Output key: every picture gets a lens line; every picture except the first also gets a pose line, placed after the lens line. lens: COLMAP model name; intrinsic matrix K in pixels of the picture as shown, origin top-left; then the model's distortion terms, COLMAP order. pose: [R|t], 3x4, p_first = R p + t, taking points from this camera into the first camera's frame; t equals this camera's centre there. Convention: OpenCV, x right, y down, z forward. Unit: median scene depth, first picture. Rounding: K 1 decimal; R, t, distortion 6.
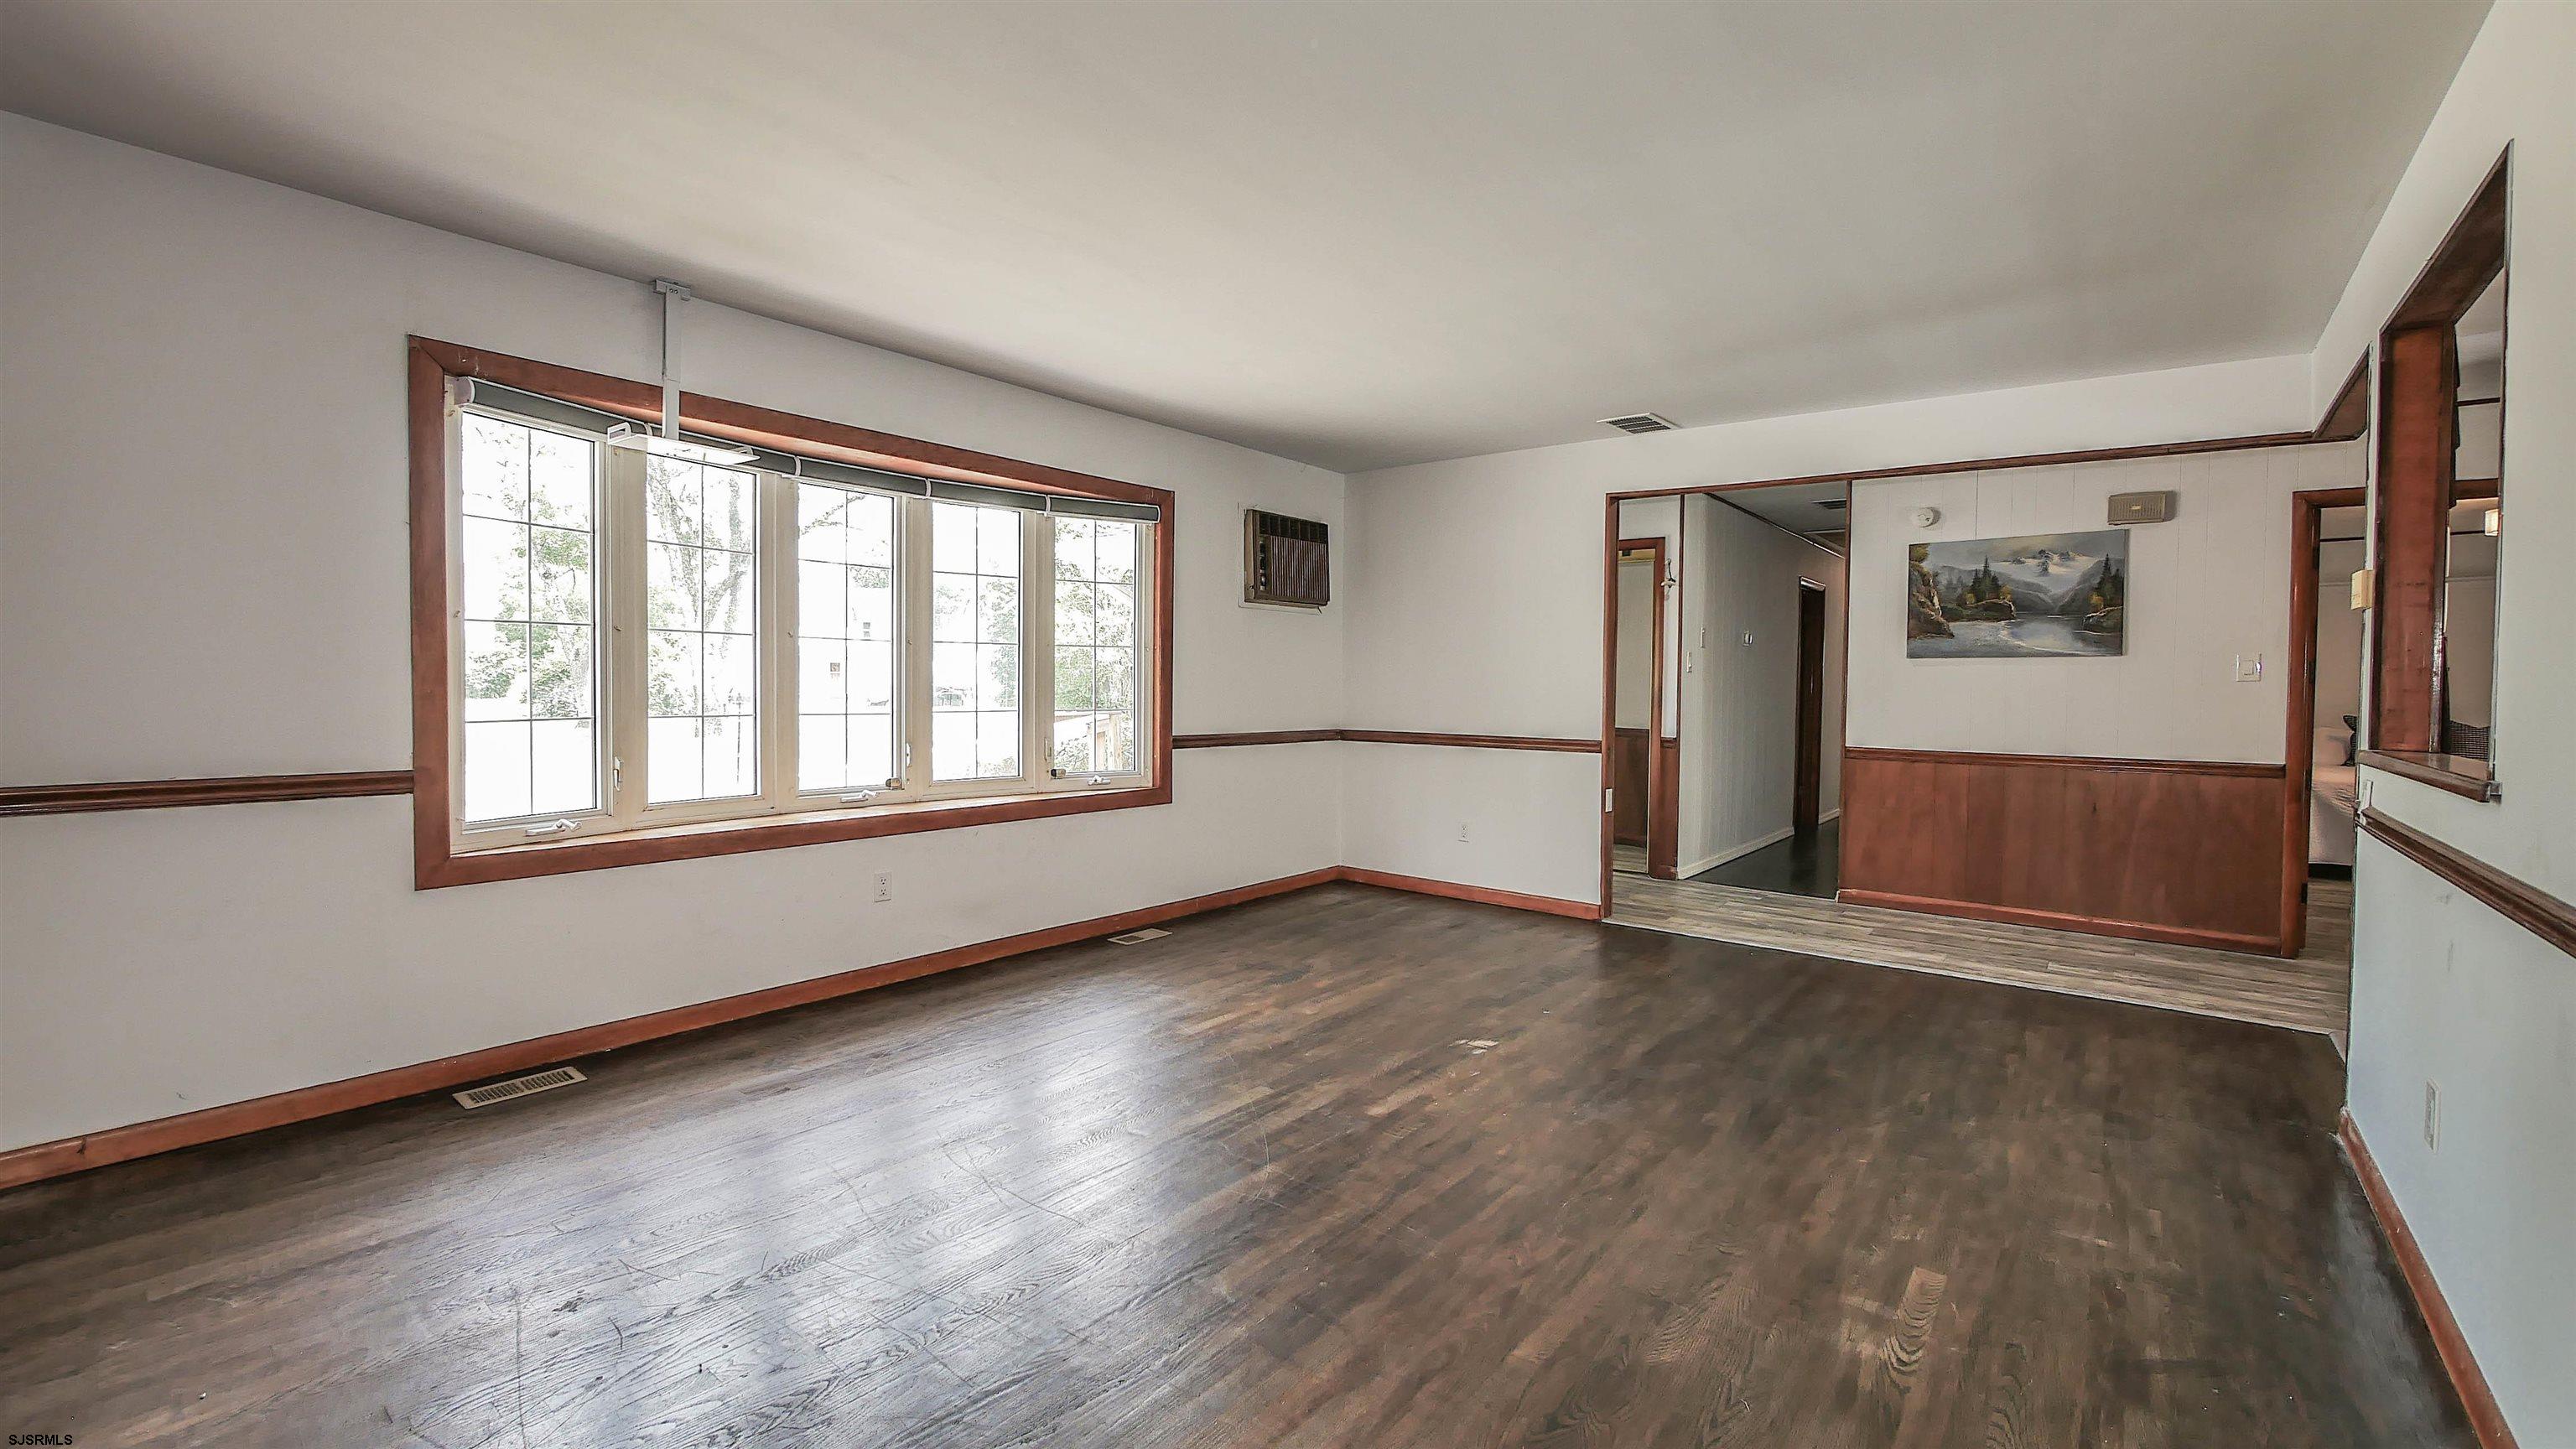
lens RADIAL K [[1070.6, 0, 1276.7], [0, 1070.6, 712.3], [0, 0, 1]] dist [-0.000306, 0.000040]
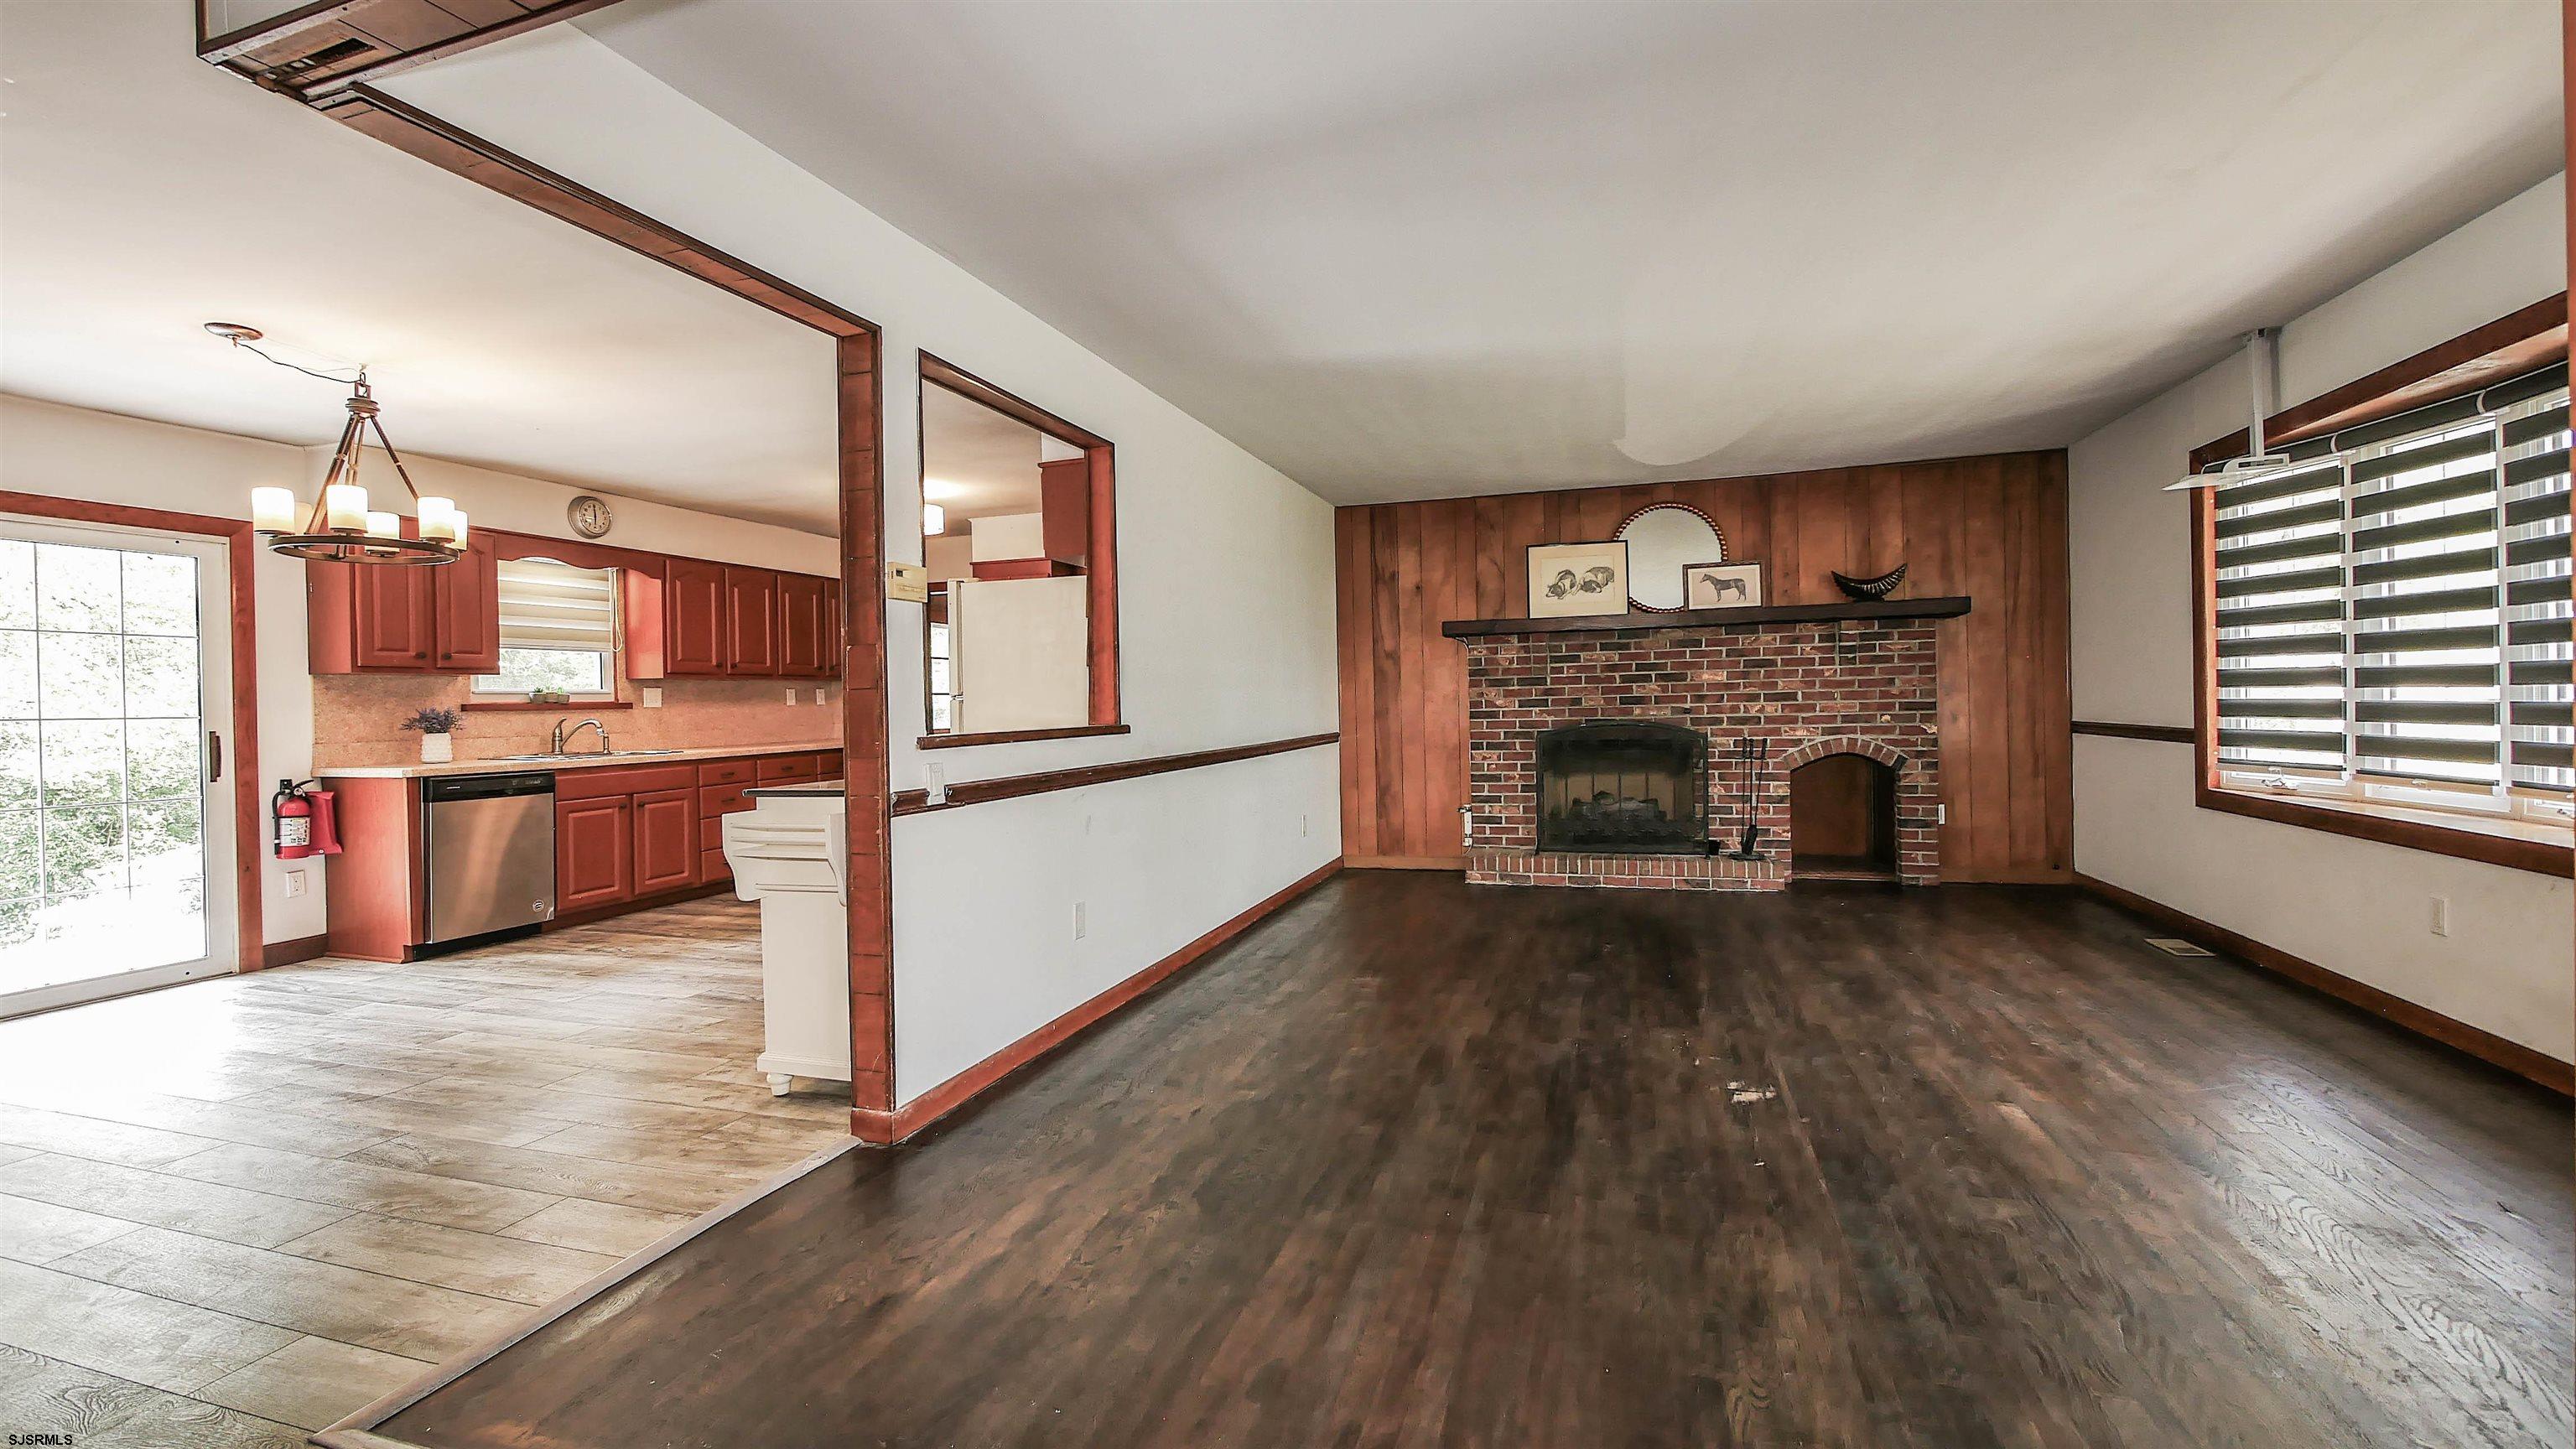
lens RADIAL K [[1070.6, 0, 1291.3], [0, 1070.6, 712.8], [0, 0, 1]] dist [-0.000306, 0.000040]
pose [[-0.930793, 0.013251, -0.365307, 0.871120], [0.004066, 0.999656, 0.025902, -0.012959], [0.365525, 0.022624, -0.930527, 1.734128]]
